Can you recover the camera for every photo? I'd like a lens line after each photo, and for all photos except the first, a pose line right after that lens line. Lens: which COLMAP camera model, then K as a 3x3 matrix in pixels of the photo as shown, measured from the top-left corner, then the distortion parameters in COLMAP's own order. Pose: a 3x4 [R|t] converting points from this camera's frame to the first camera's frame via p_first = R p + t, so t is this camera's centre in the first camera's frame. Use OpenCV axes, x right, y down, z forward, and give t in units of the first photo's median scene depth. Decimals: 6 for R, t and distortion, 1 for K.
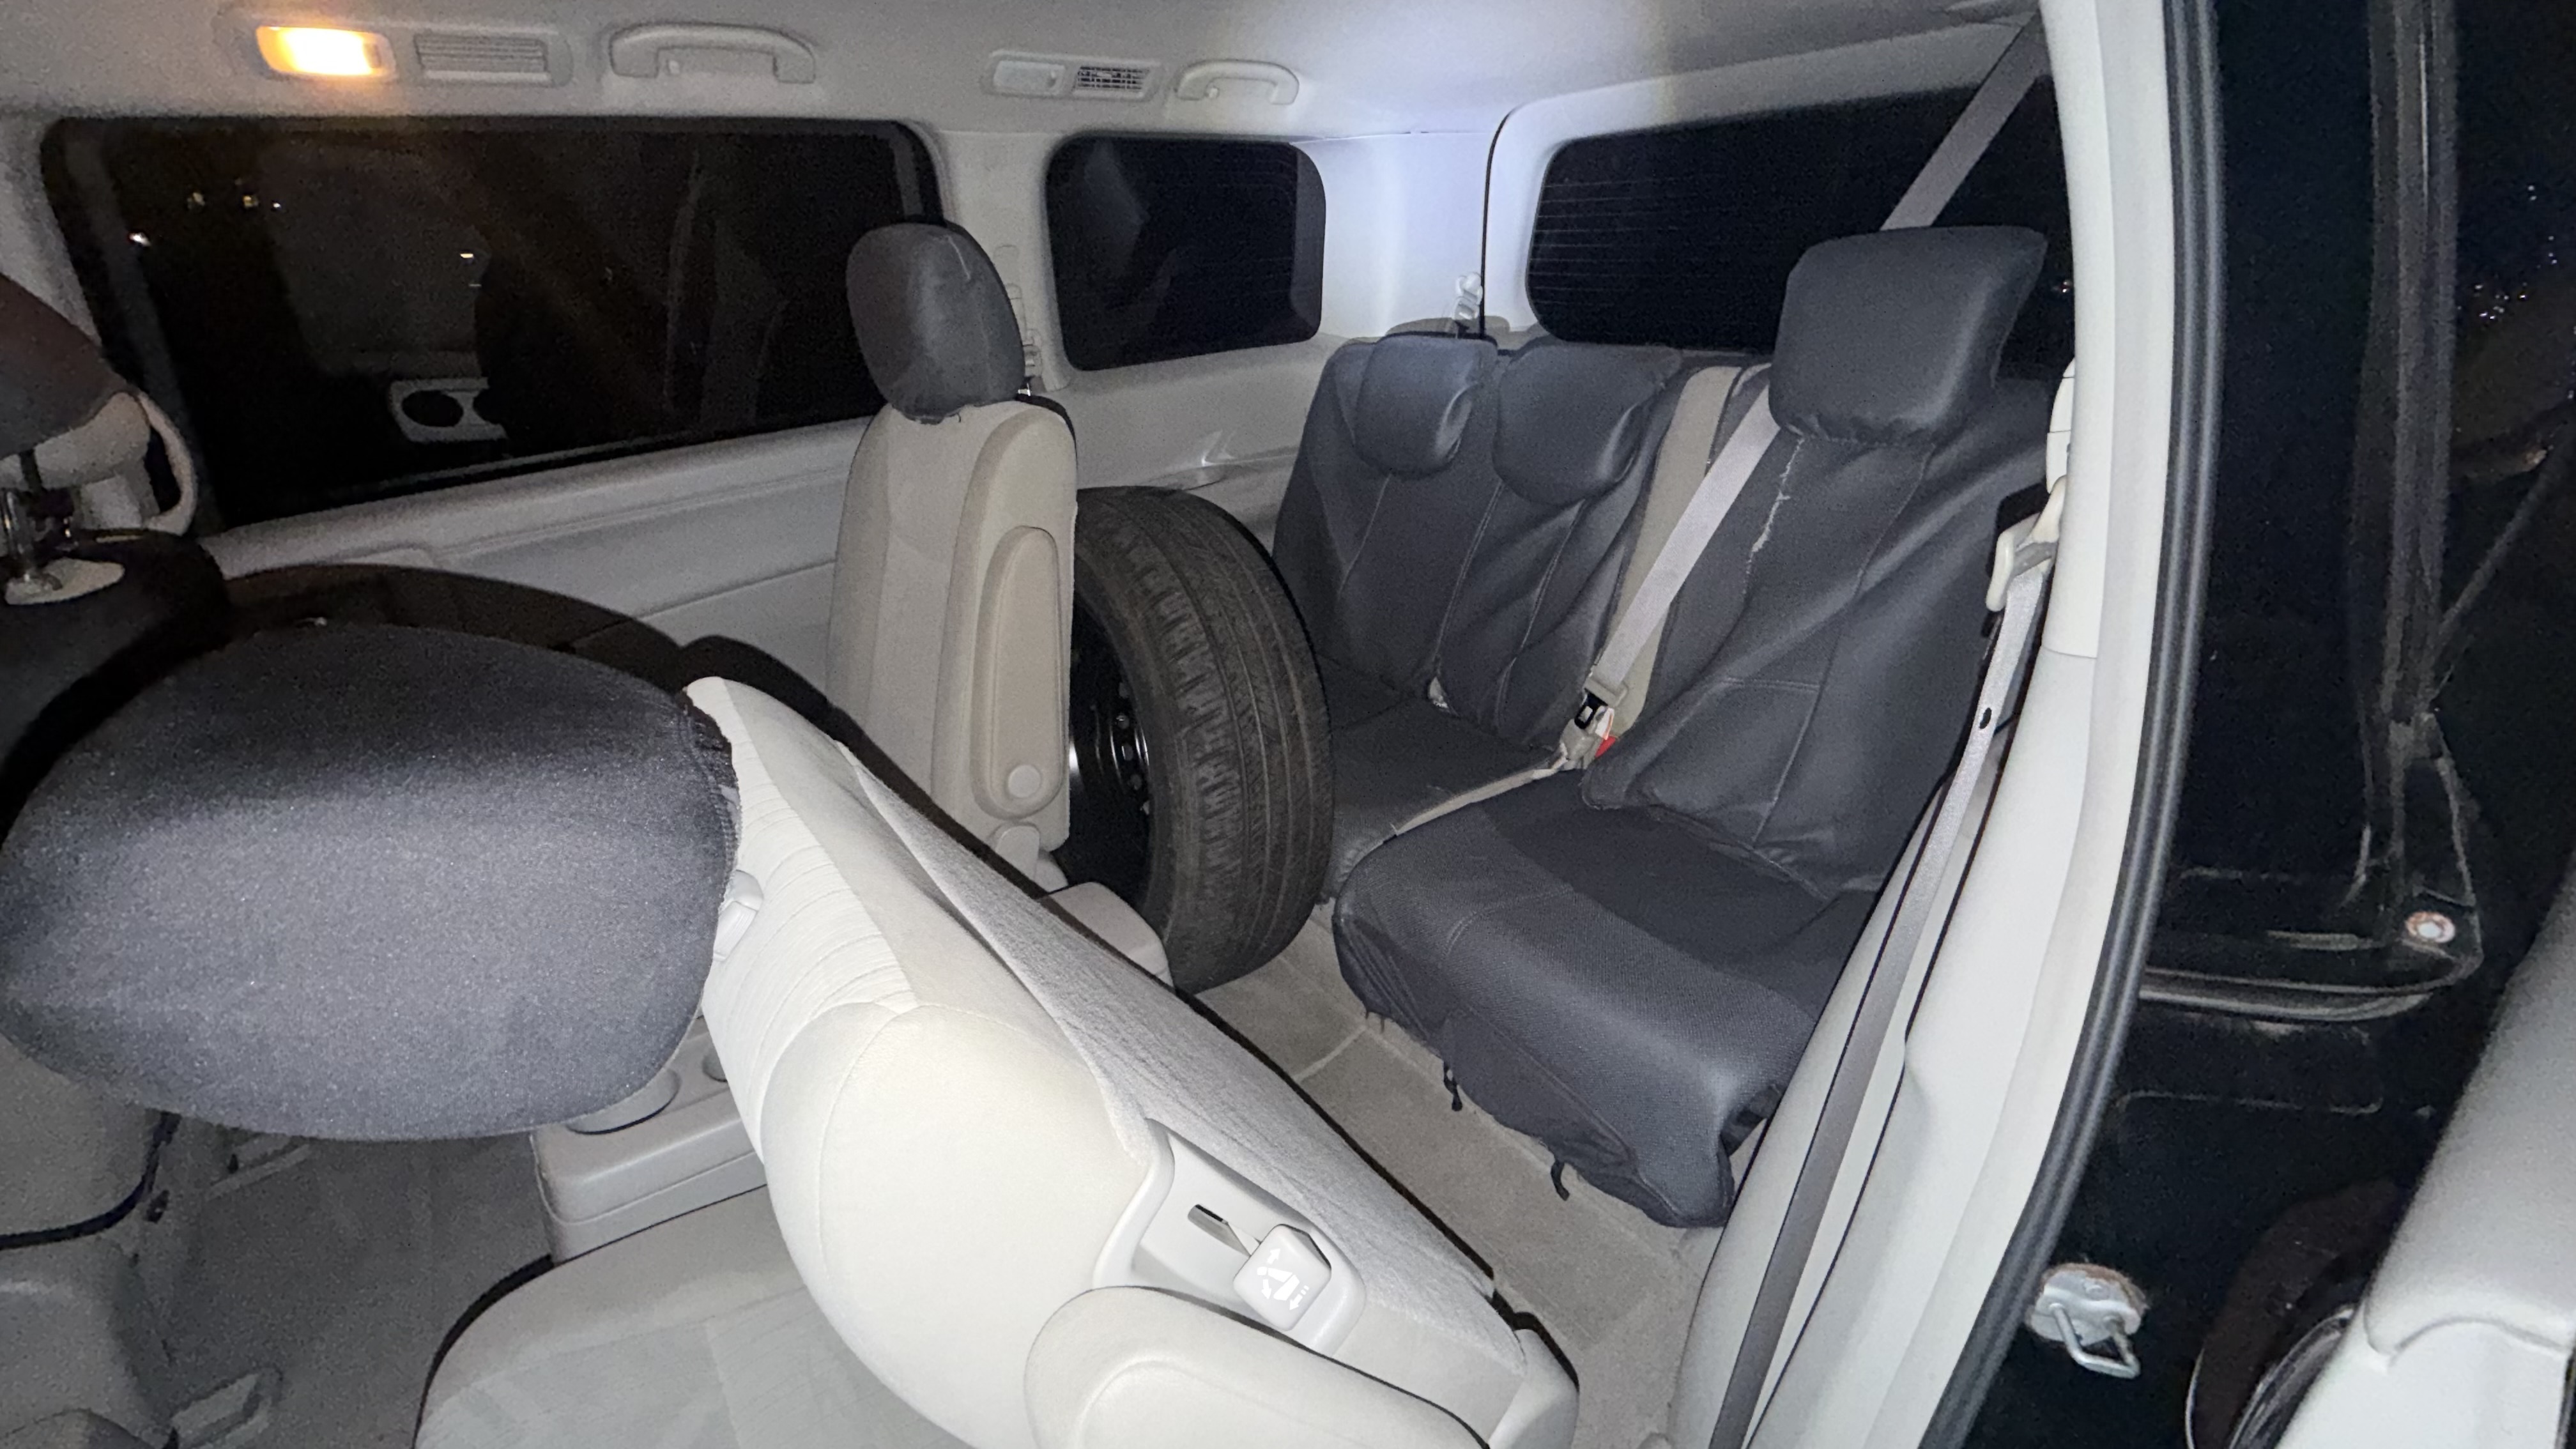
lens RADIAL K [[1076.4, 0, 1290.9], [0, 1076.4, 722.9], [0, 0, 1]] dist [0.008287, -0.001253]
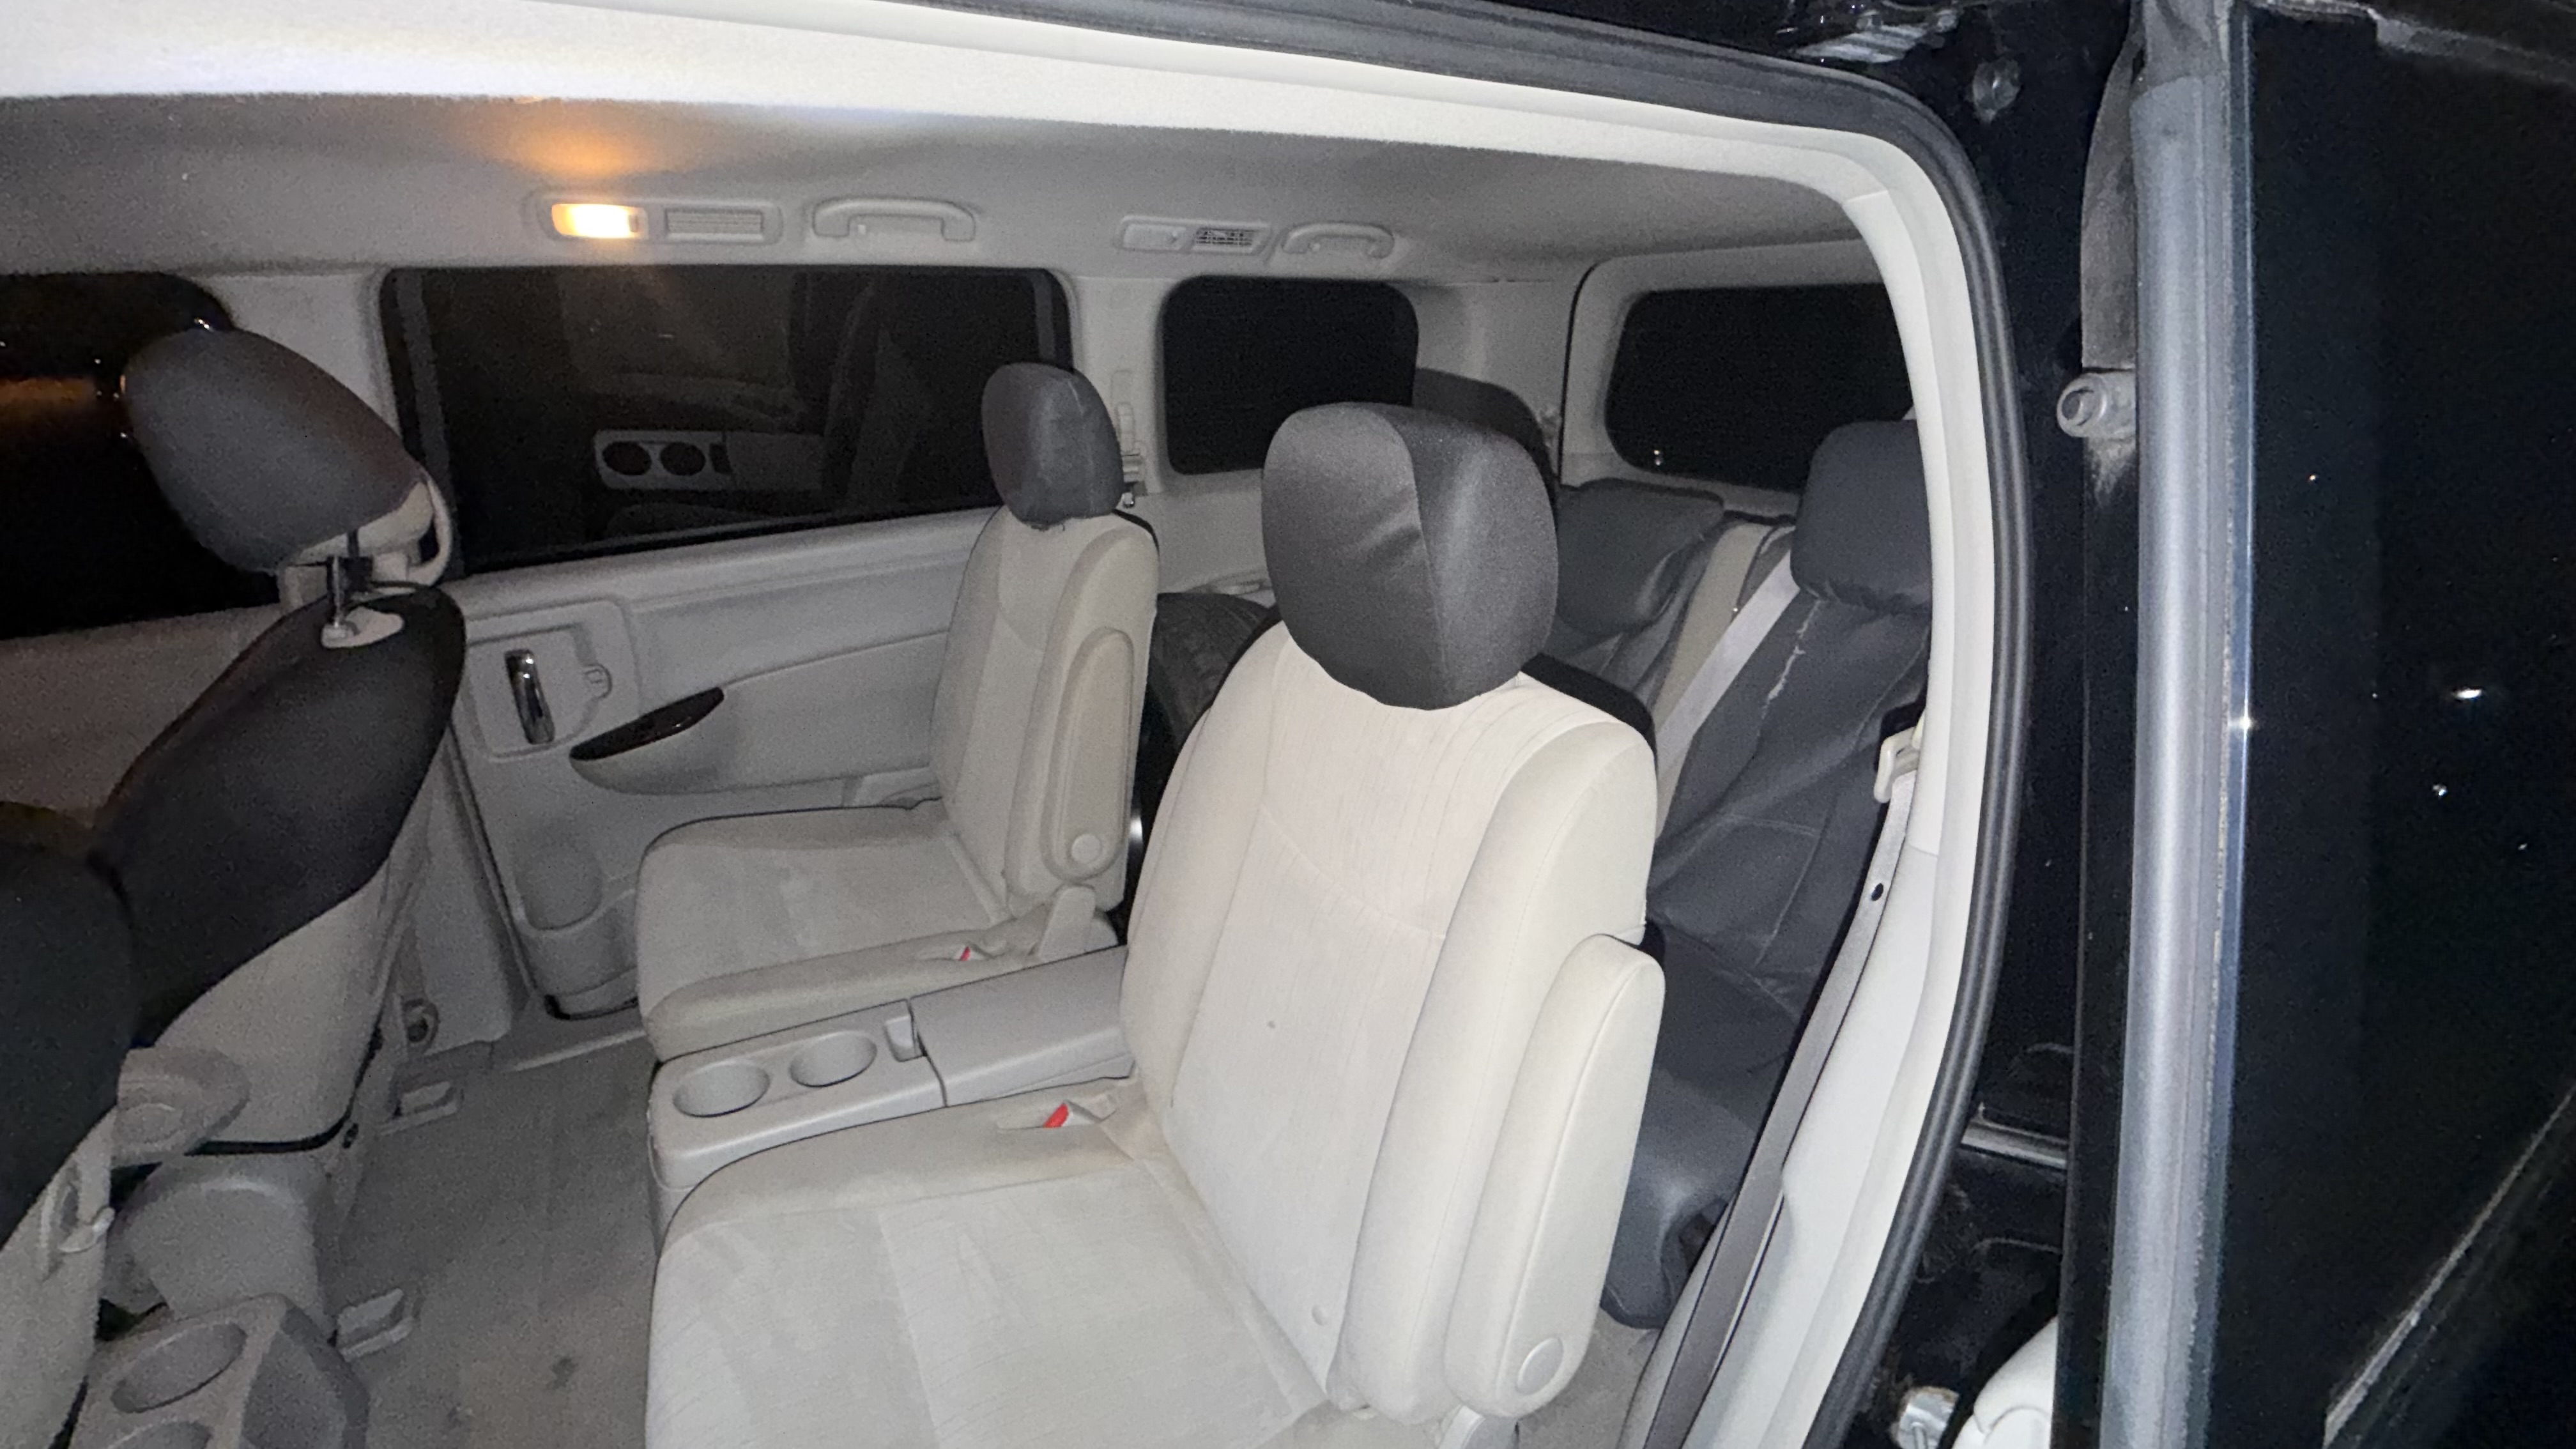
lens RADIAL K [[1076.4, 0, 1286.2], [0, 1076.4, 724.9], [0, 0, 1]] dist [0.008287, -0.001253]
pose [[0.992038, 0.084575, -0.093316, 0.055601], [-0.089767, 0.994557, -0.052908, -0.033745], [0.088334, 0.060863, 0.994230, -0.114609]]
